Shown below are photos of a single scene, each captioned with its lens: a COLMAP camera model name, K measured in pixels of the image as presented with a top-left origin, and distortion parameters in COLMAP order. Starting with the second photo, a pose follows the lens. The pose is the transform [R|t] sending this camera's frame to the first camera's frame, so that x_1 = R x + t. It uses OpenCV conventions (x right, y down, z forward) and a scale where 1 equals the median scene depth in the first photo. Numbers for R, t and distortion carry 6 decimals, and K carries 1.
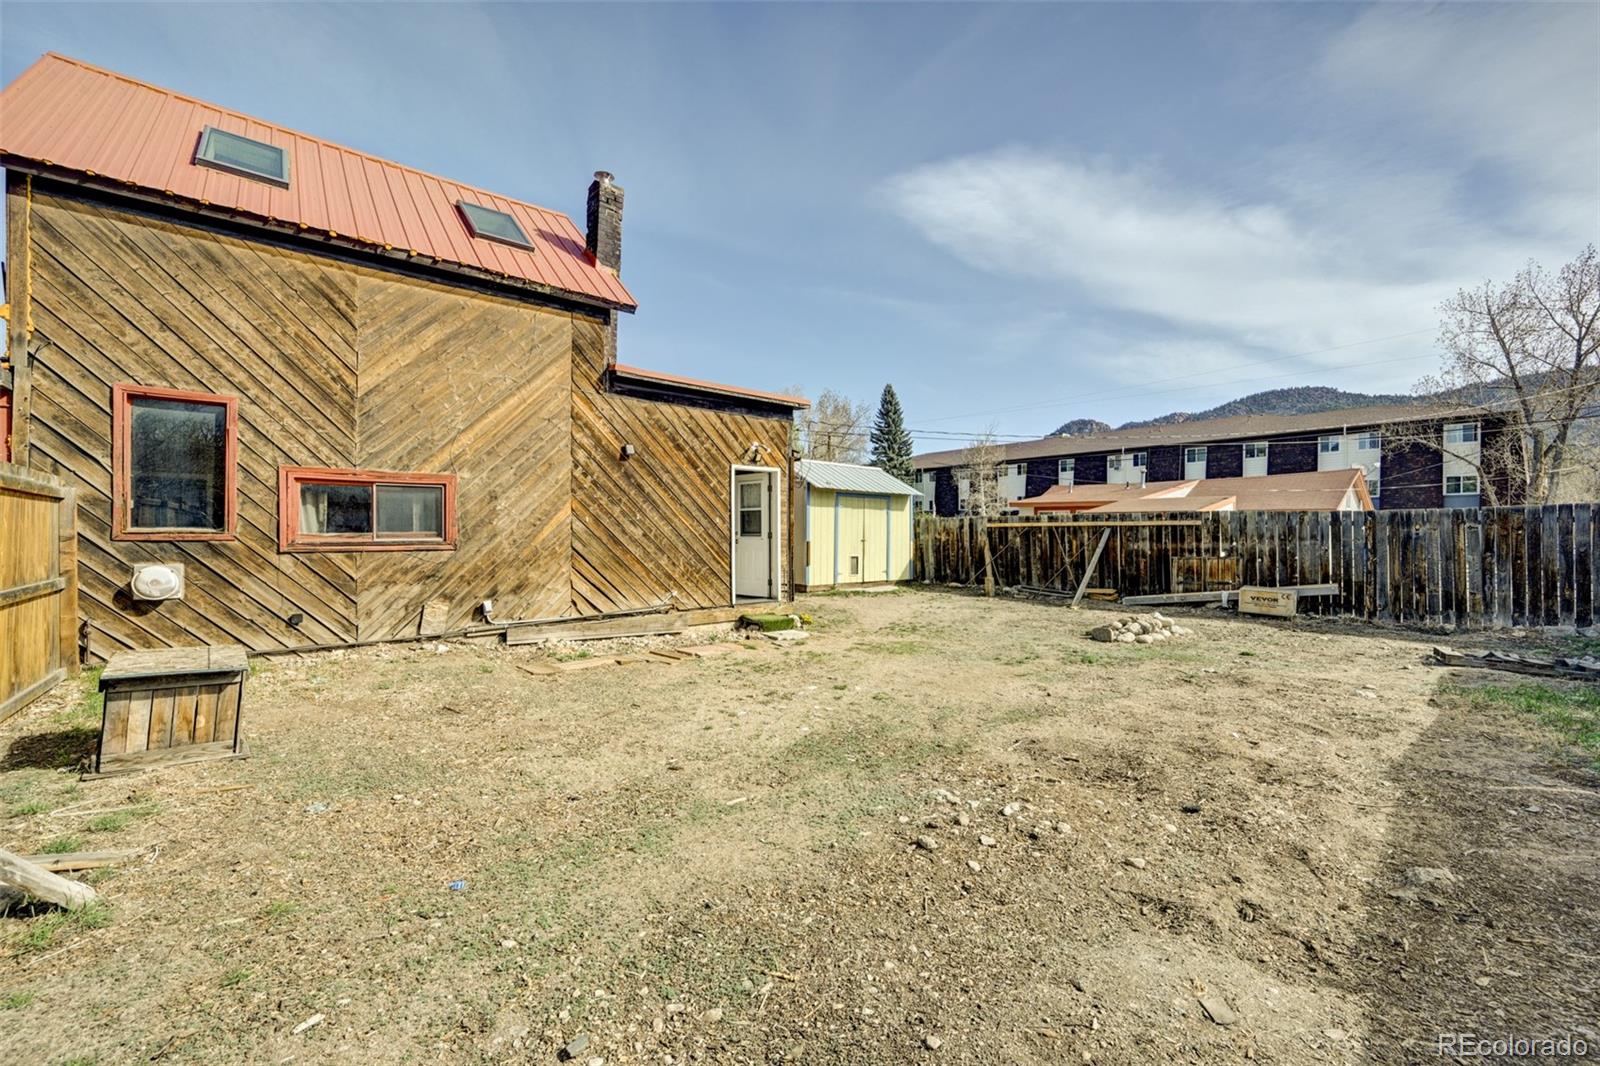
lens RADIAL K [[639.3, 0, 809.8], [0, 639.3, 530.1], [0, 0, 1]] dist [-0.000207, 0.000127]
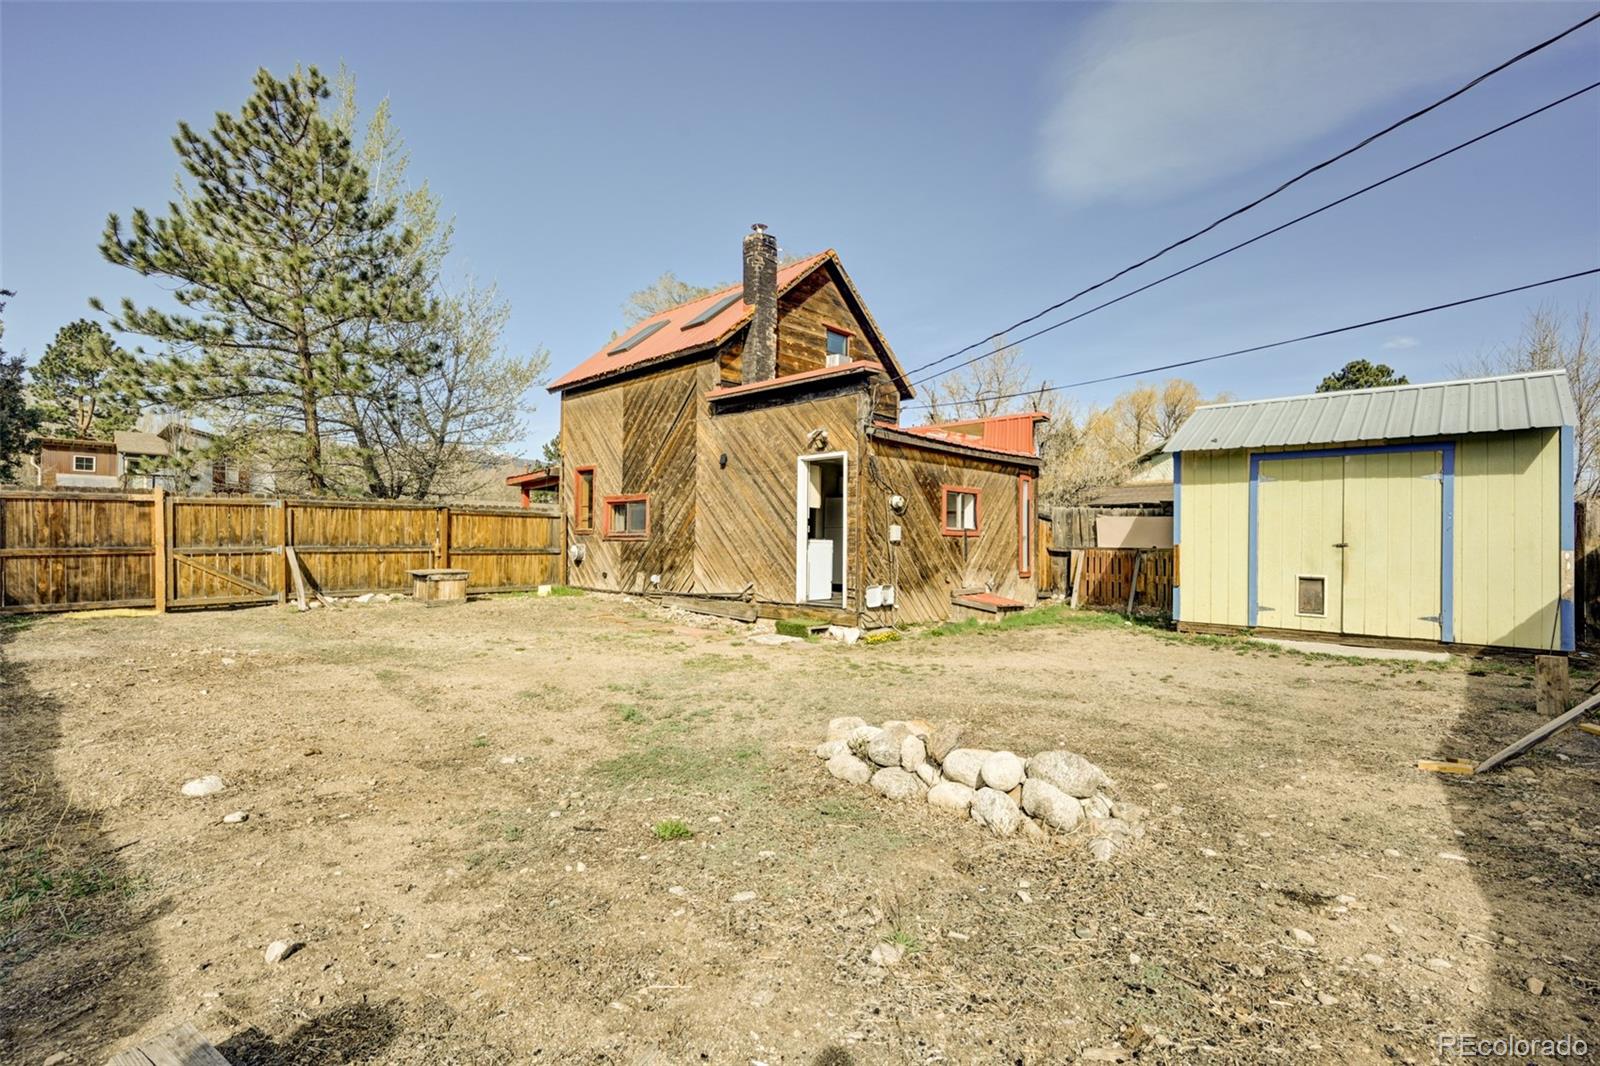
lens RADIAL K [[721.0, 0, 804.2], [0, 721.0, 536.4], [0, 0, 1]] dist [-0.001071, 0.000193]
pose [[0.106296, -0.010489, -0.994279, 1.116424], [-0.005058, 0.999926, -0.011089, 0.033480], [0.994322, 0.006208, 0.106235, 1.056879]]
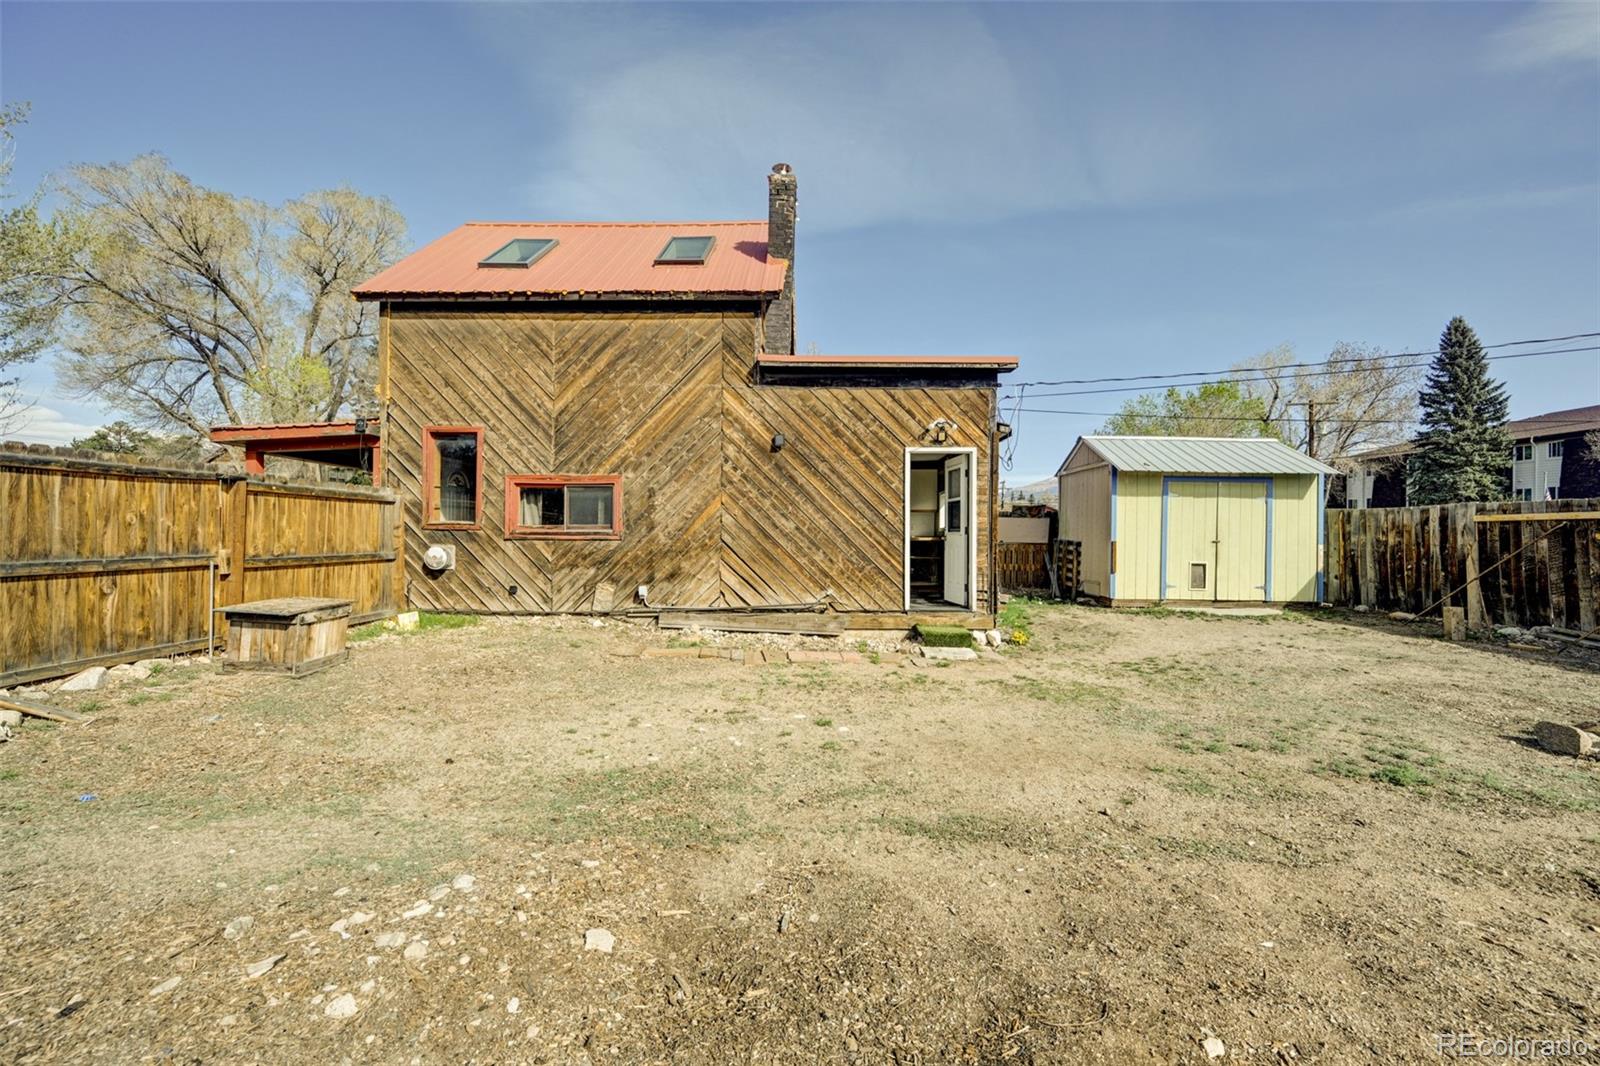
lens RADIAL K [[635.4, 0, 800.0], [0, 635.4, 533.0], [0, 0, 1]] dist [-0.000953, -0.000027]
pose [[0.748760, 0.002641, -0.662836, 0.399537], [-0.003253, 0.999995, 0.000310, 0.014791], [0.662833, 0.001924, 0.748765, 0.313148]]
